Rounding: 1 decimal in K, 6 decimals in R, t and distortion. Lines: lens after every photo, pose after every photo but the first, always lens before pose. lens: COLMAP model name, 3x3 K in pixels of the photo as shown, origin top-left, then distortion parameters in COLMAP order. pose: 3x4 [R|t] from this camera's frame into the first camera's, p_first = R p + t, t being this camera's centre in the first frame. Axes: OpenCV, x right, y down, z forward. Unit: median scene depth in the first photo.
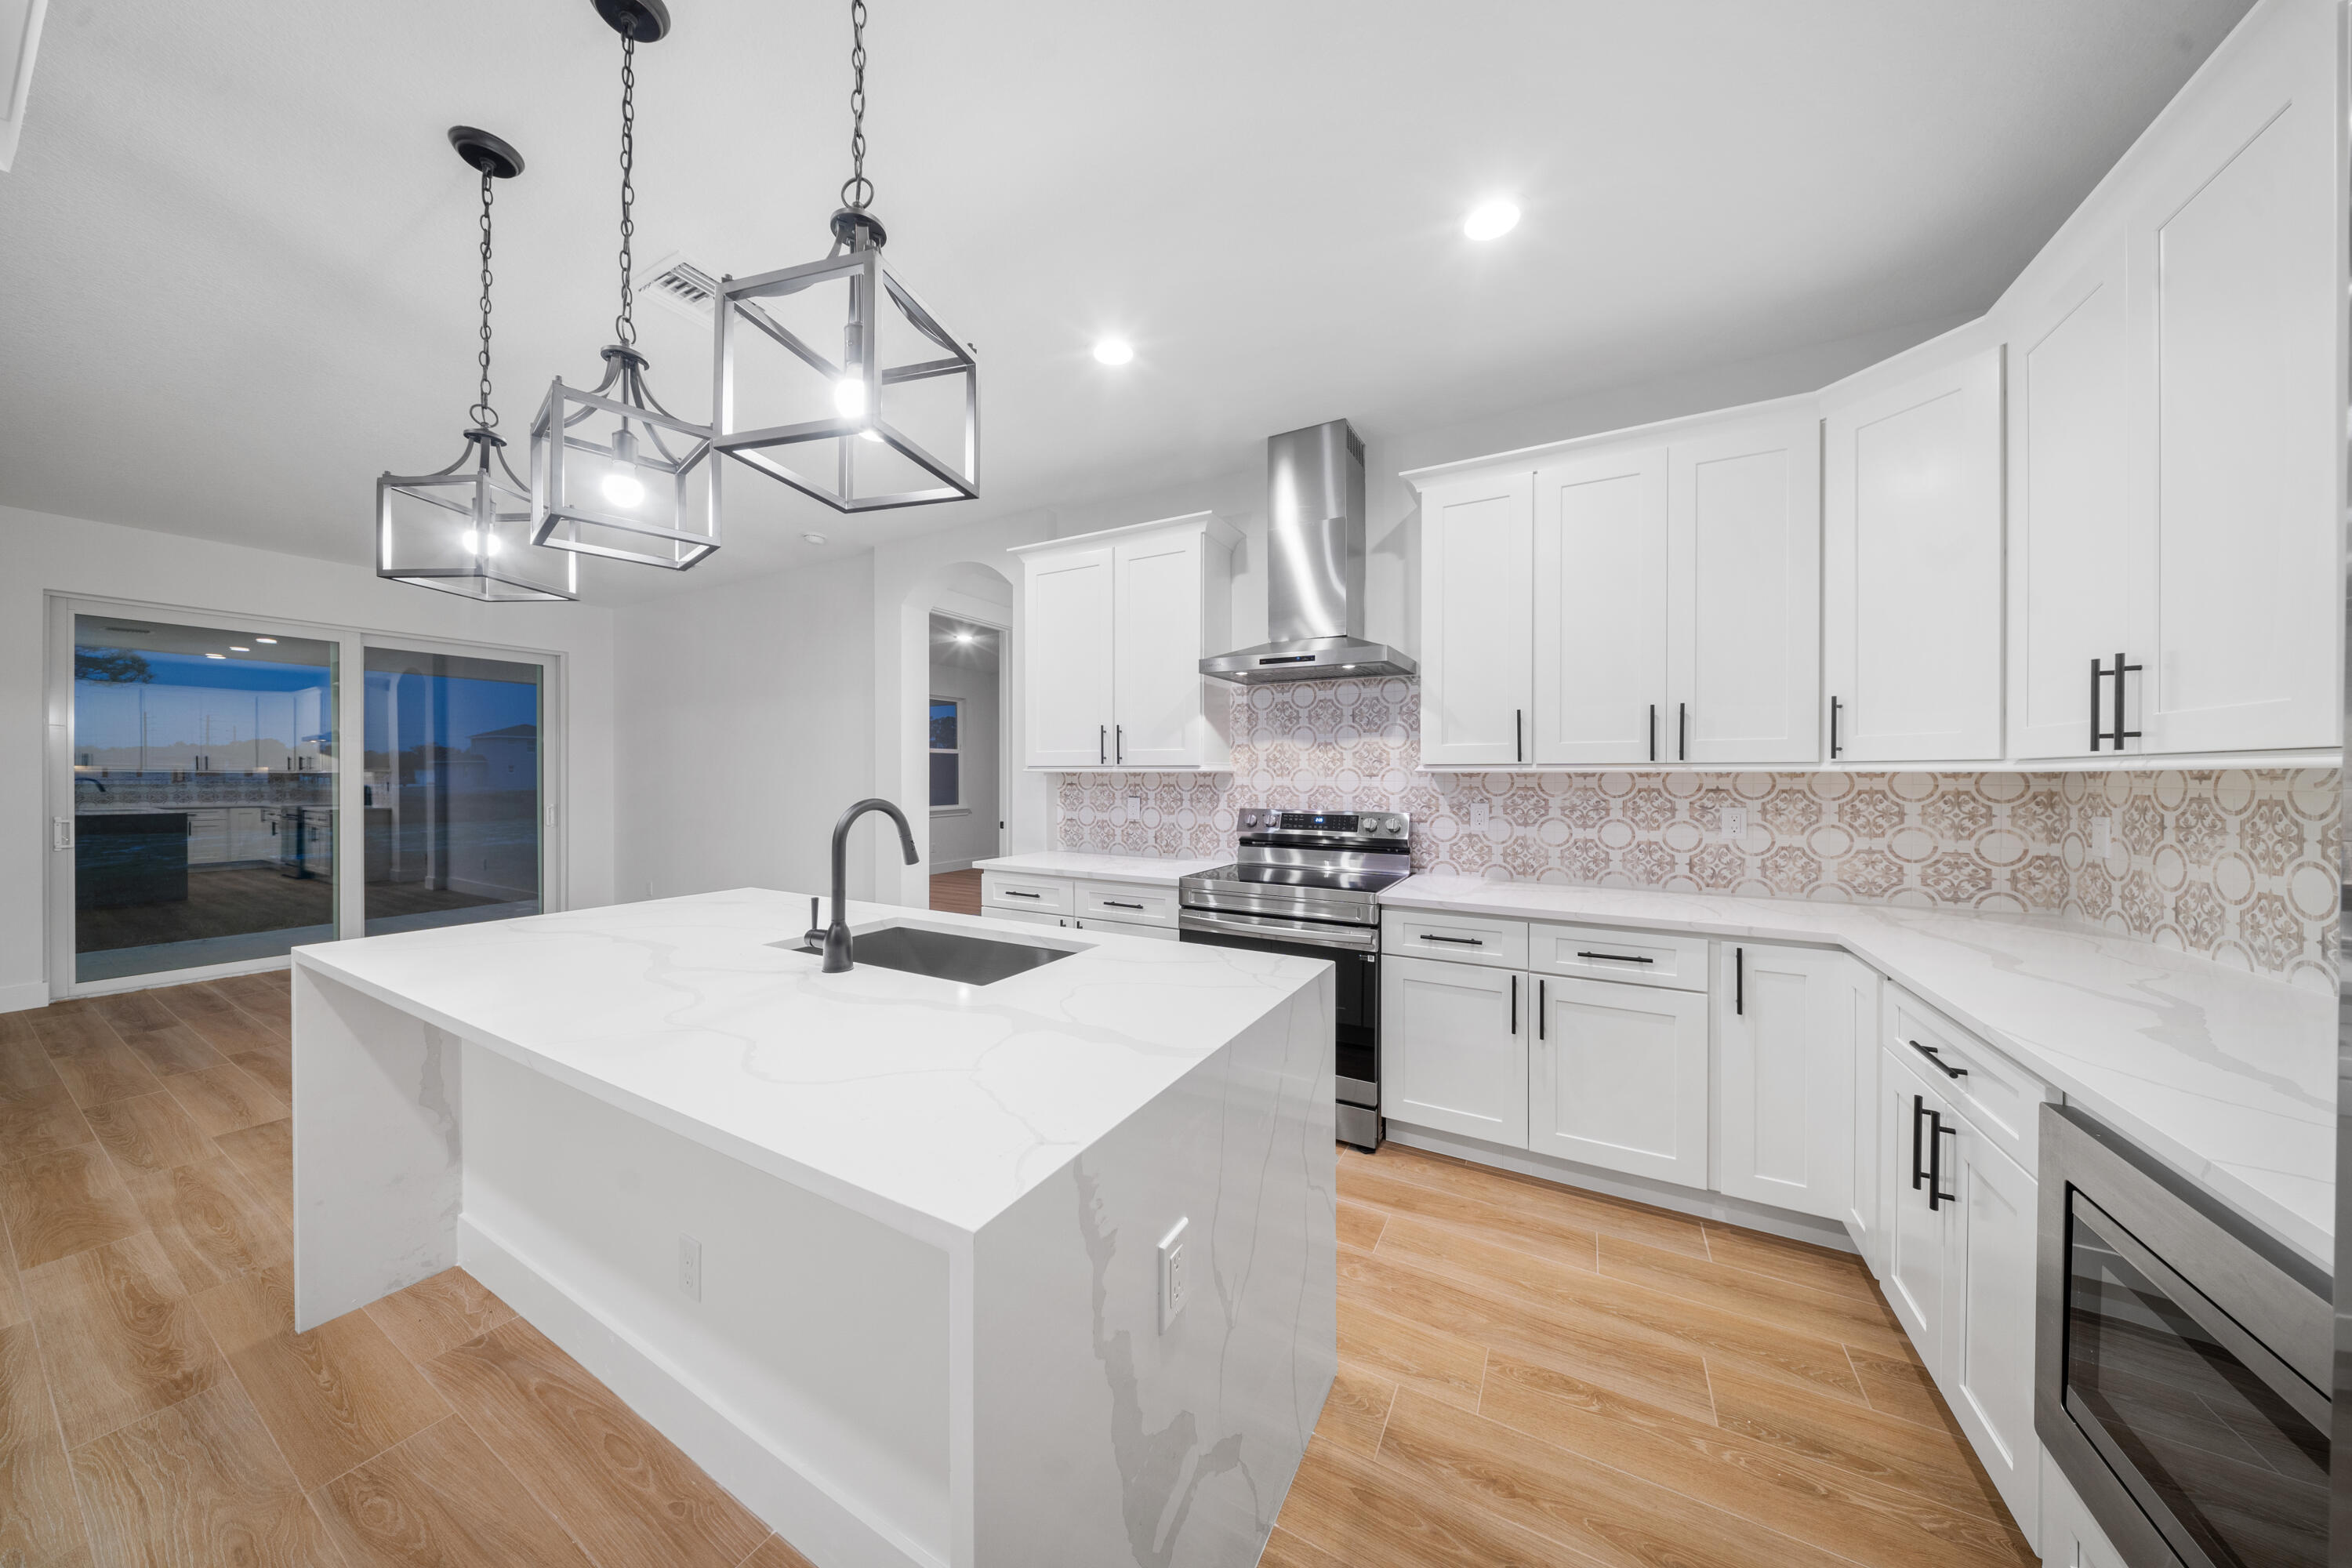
lens RADIAL K [[710.4, 0, 1185.7], [0, 710.4, 790.9], [0, 0, 1]] dist [0.001490, -0.001560]
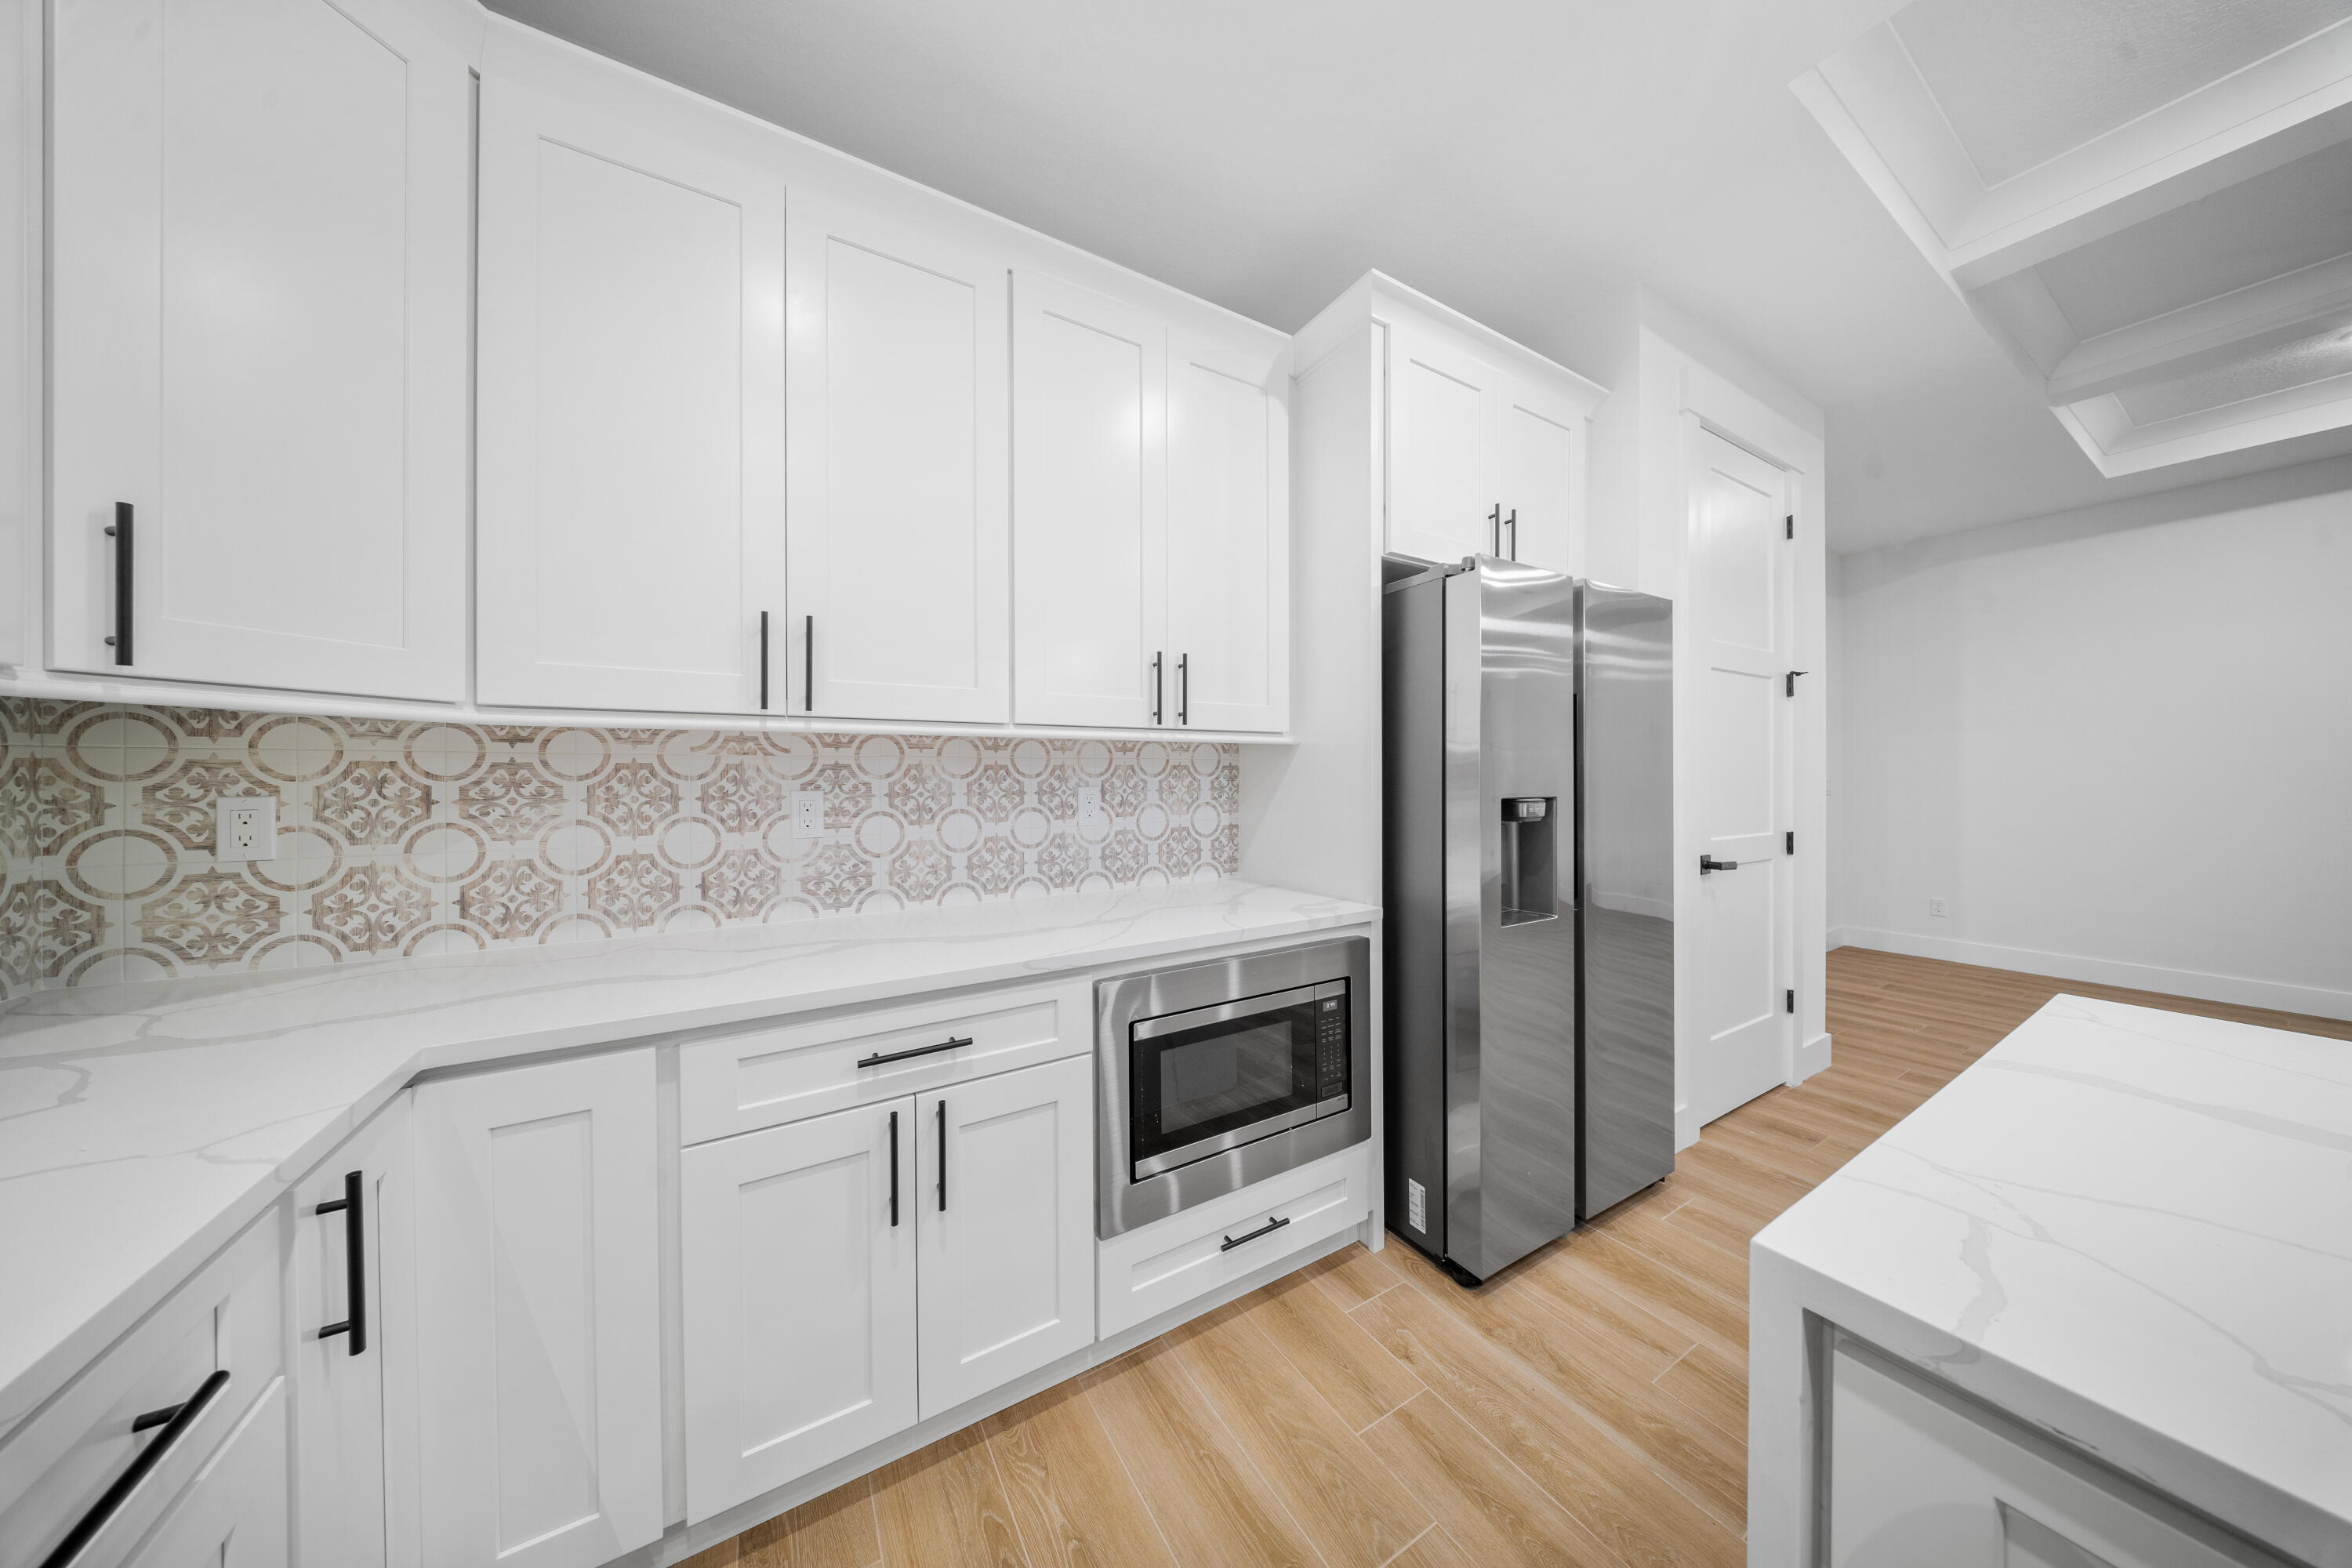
lens RADIAL K [[710.4, 0, 1161.6], [0, 710.4, 774.1], [0, 0, 1]] dist [0.001490, -0.001560]
pose [[-0.853331, -0.006486, 0.521329, 0.164079], [0.000193, 0.999919, 0.012757, 0.004510], [-0.521369, 0.010987, -0.853260, 0.739023]]
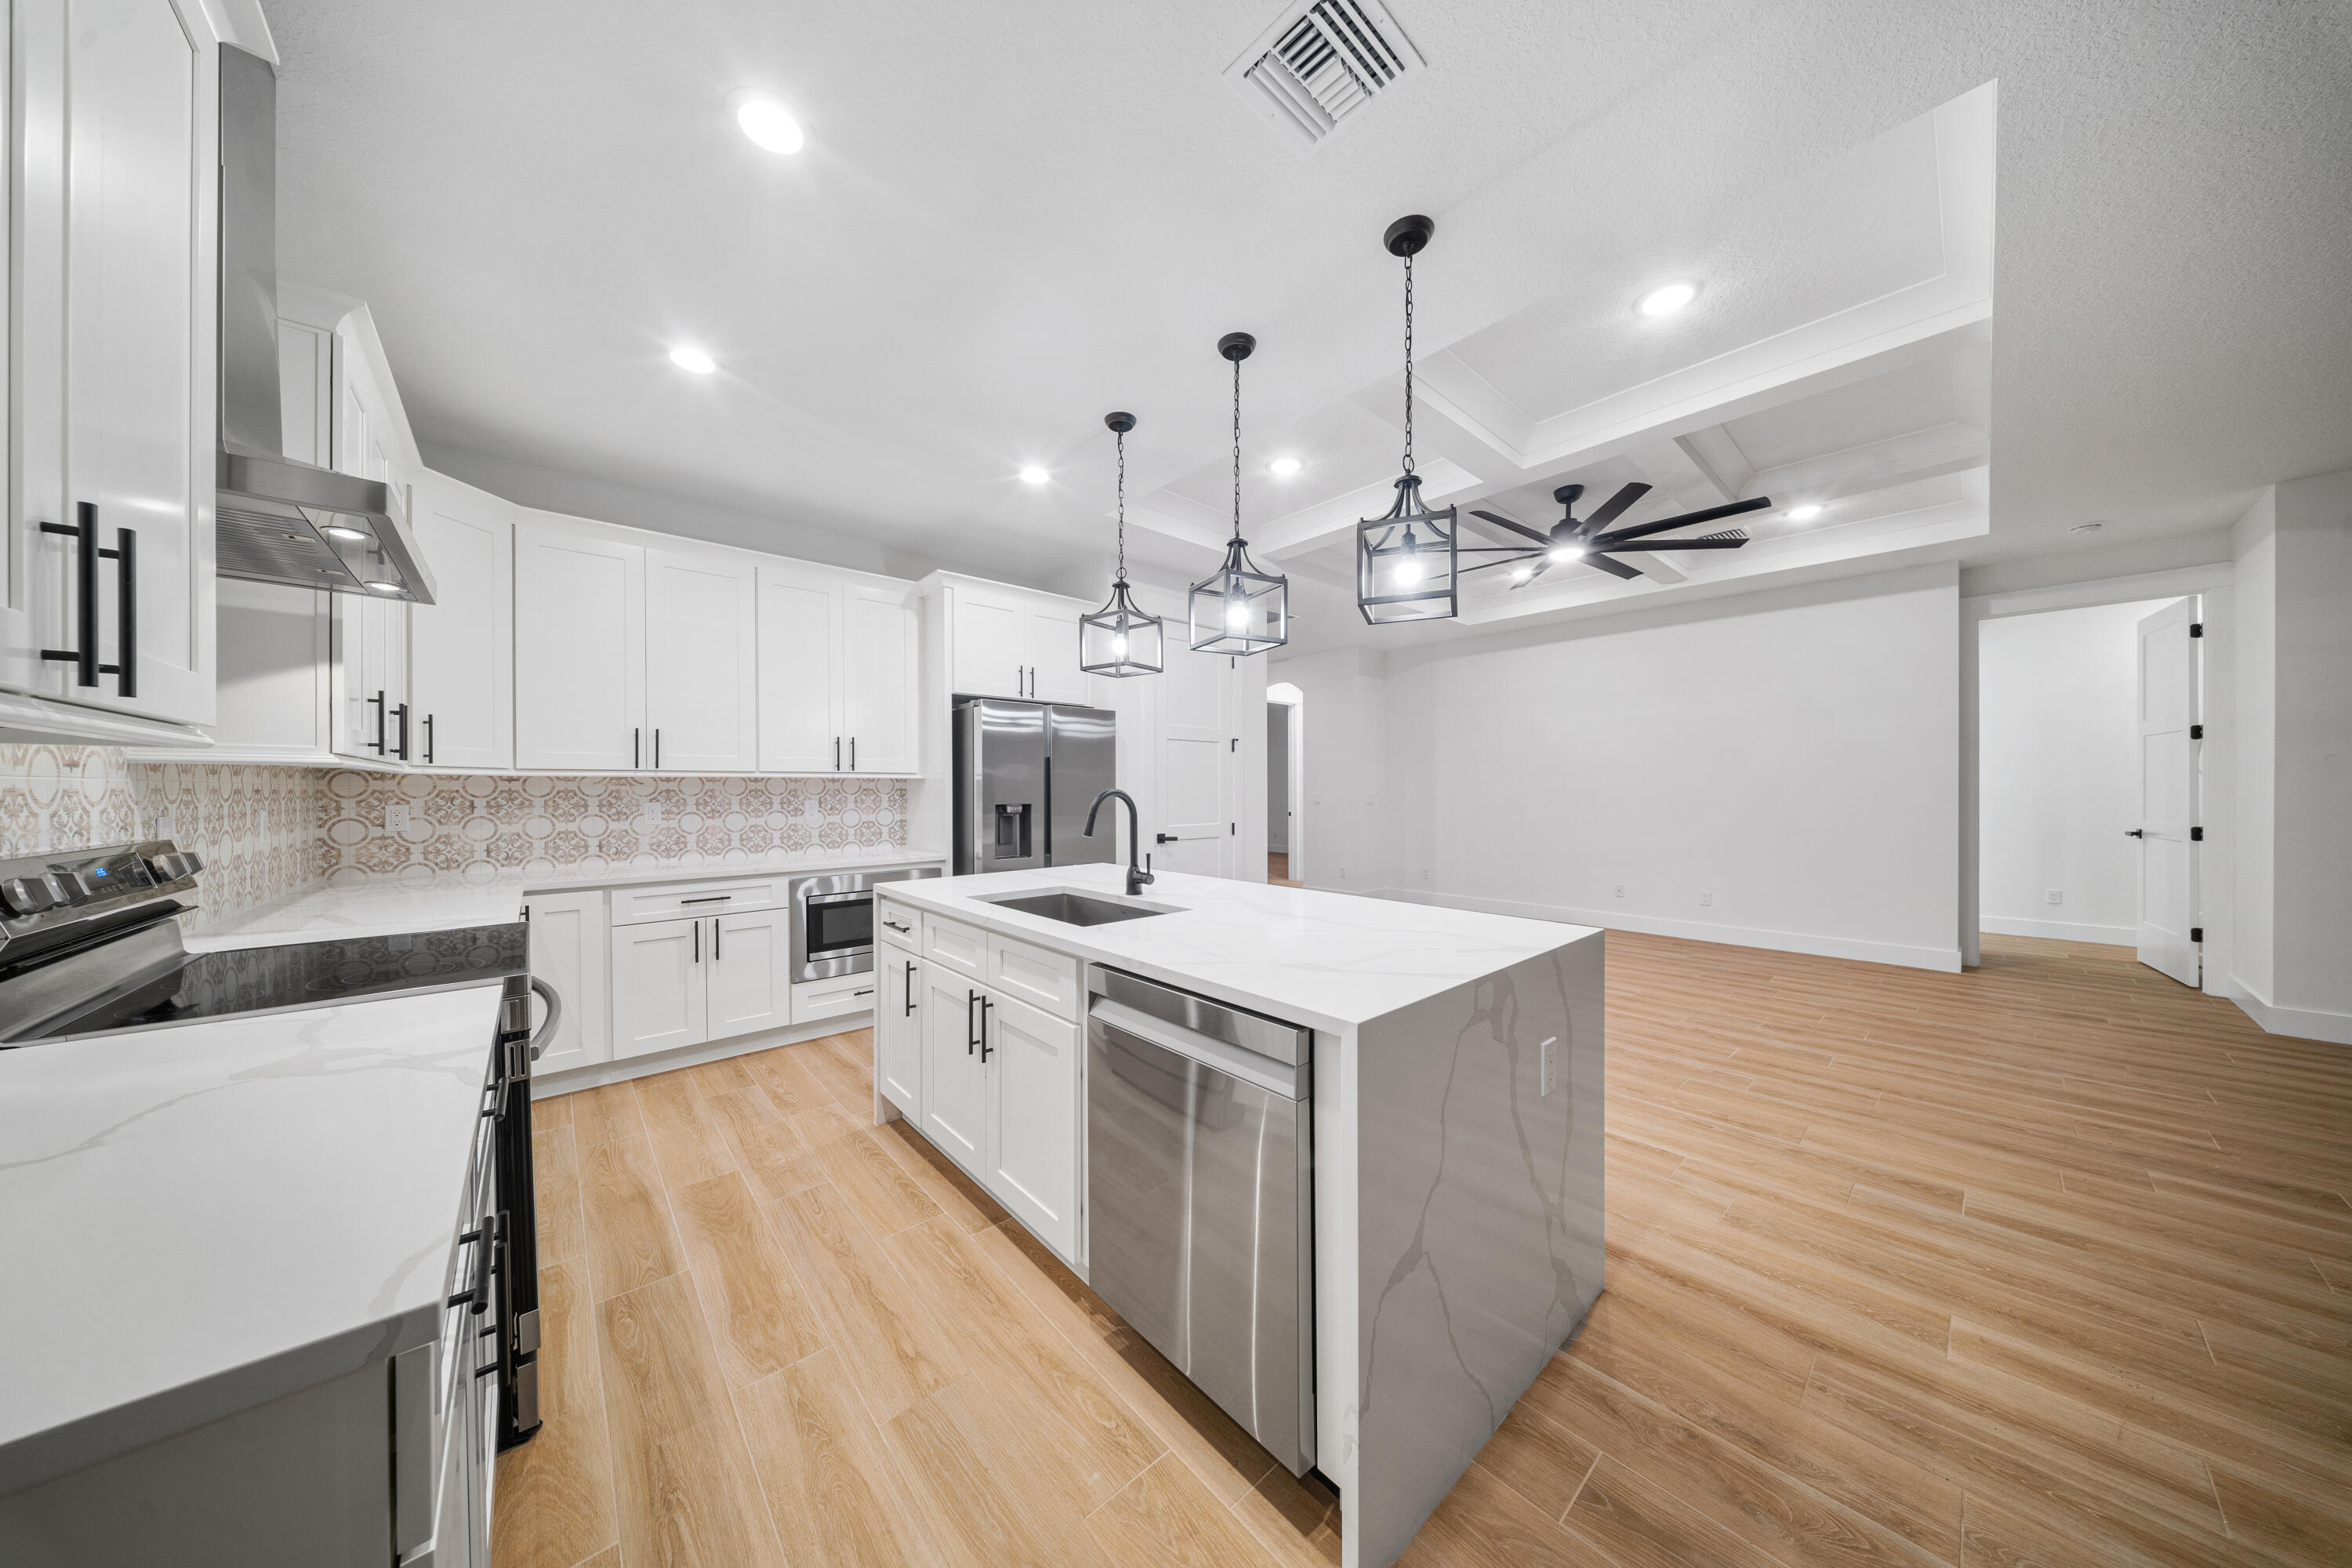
lens RADIAL K [[710.4, 0, 1181.2], [0, 710.4, 788.8], [0, 0, 1]] dist [0.001490, -0.001560]
pose [[-0.943405, -0.005196, 0.331603, -0.567289], [-0.001511, 0.999934, 0.011371, -0.013687], [-0.331640, 0.010226, -0.943351, 1.259278]]
